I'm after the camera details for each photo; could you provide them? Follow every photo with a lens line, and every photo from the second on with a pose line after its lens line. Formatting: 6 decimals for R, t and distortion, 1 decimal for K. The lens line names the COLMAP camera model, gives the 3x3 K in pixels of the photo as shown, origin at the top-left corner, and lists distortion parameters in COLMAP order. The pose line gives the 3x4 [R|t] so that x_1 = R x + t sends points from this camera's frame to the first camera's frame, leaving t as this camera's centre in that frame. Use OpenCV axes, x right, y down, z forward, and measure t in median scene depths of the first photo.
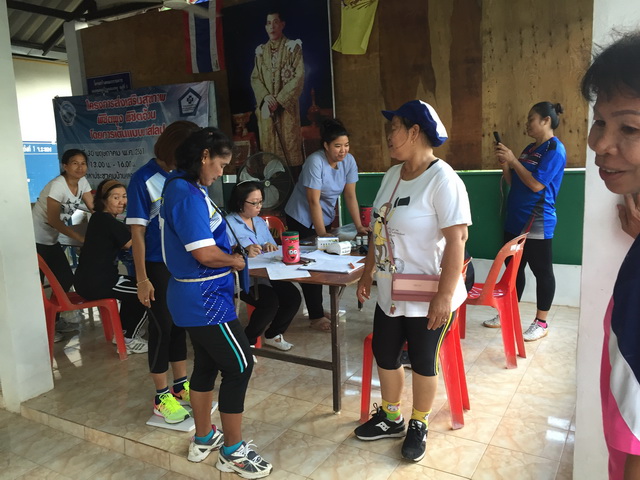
lens RADIAL K [[544.4, 0, 320.3], [0, 544.4, 239.8], [0, 0, 1]] dist [0.047269, 0.001474]
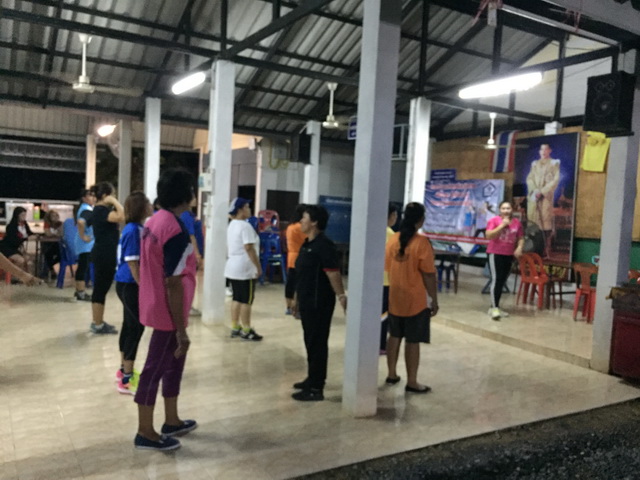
lens RADIAL K [[544.4, 0, 319.7], [0, 544.4, 241.7], [0, 0, 1]] dist [0.047269, 0.001474]
pose [[0.869203, 0.116994, -0.480414, 0.164651], [-0.169450, 0.983250, -0.067133, 0.135635], [0.464513, 0.139758, 0.874468, -0.821561]]
